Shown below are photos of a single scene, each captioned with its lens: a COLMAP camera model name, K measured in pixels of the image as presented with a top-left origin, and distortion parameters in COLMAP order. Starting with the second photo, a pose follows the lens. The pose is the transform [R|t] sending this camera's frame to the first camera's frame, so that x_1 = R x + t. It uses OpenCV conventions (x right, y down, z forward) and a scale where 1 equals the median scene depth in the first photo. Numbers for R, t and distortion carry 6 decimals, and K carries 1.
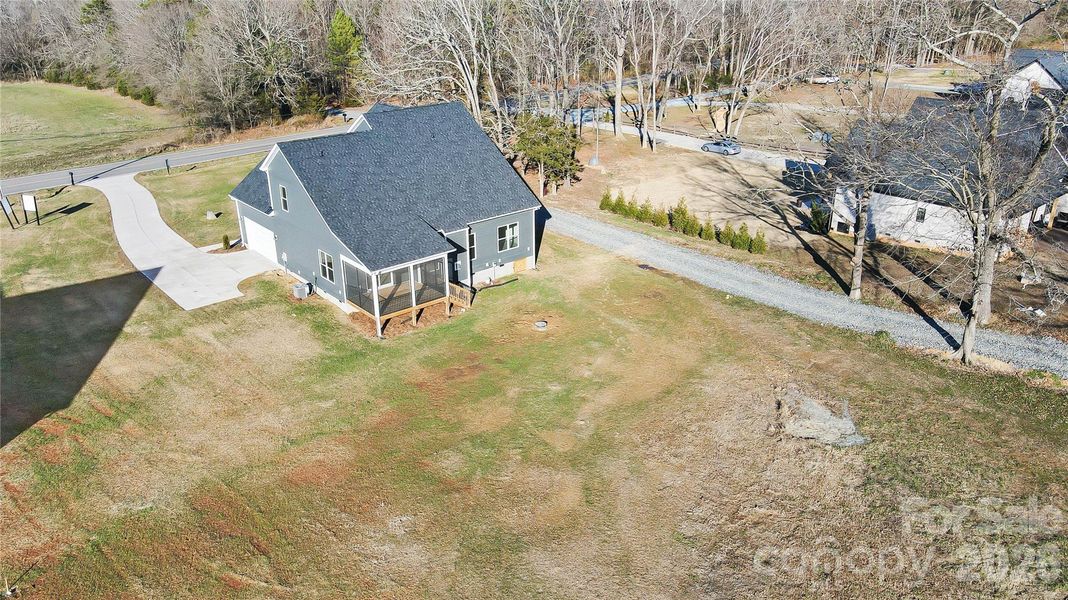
lens RADIAL K [[791.3, 0, 534.0], [0, 791.3, 300.0], [0, 0, 1]] dist [0.000720, 0.009078]
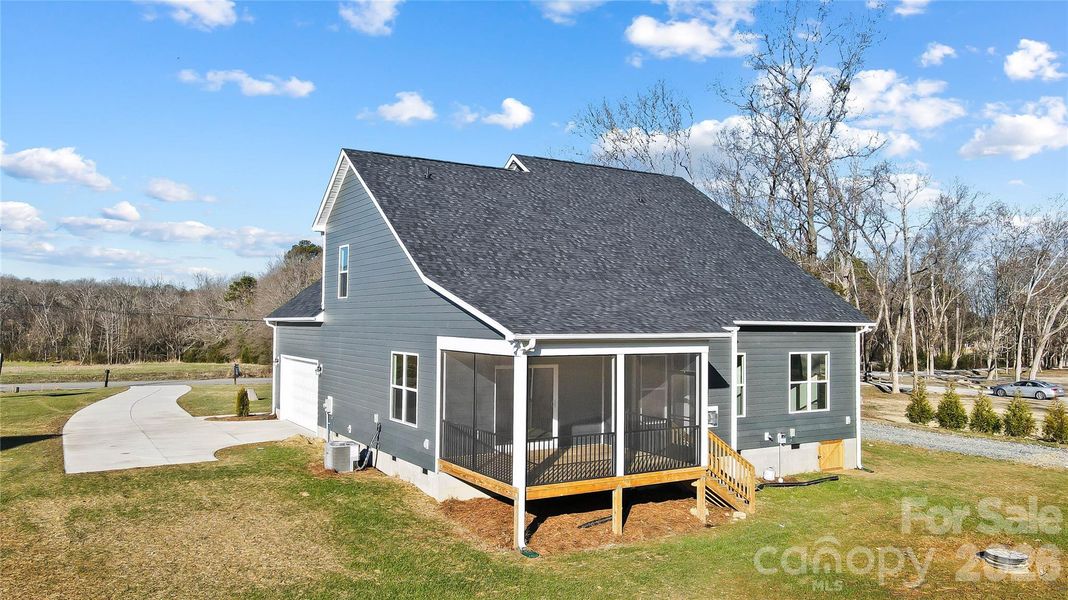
lens RADIAL K [[791.3, 0, 534.0], [0, 791.3, 300.0], [0, 0, 1]] dist [0.000720, 0.009078]
pose [[0.986910, 0.009947, -0.160962, -0.124125], [-0.075479, 0.910519, -0.406519, 0.078314], [0.142516, 0.413347, 0.899352, 0.598261]]
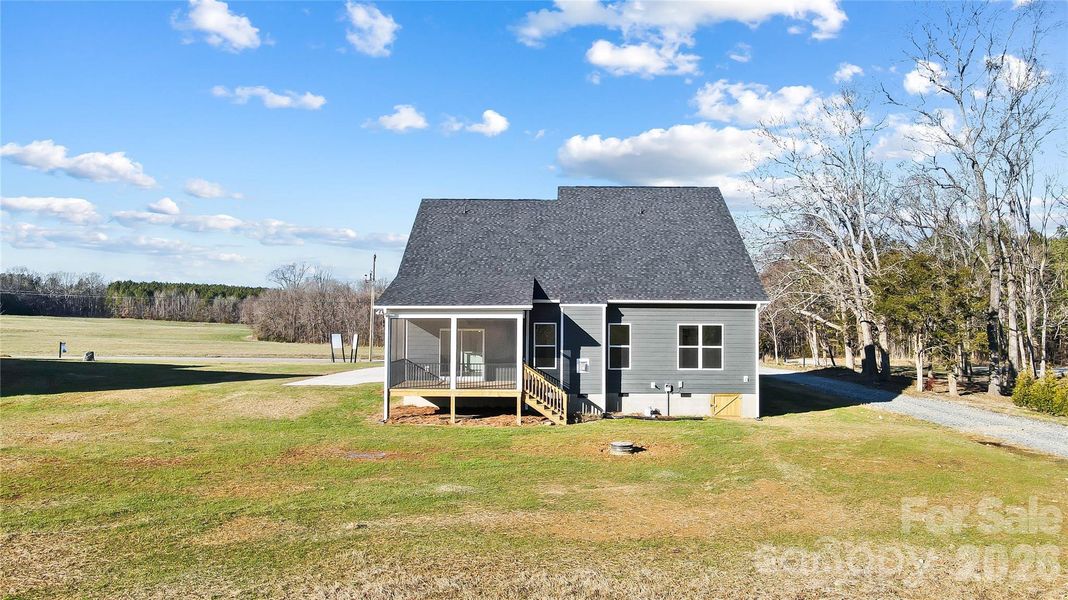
lens RADIAL K [[791.3, 0, 534.0], [0, 791.3, 300.0], [0, 0, 1]] dist [0.000720, 0.009078]
pose [[0.746877, -0.007528, -0.664920, 0.285036], [-0.264339, 0.914171, -0.307271, 0.108622], [0.610164, 0.405258, 0.680783, 0.554711]]
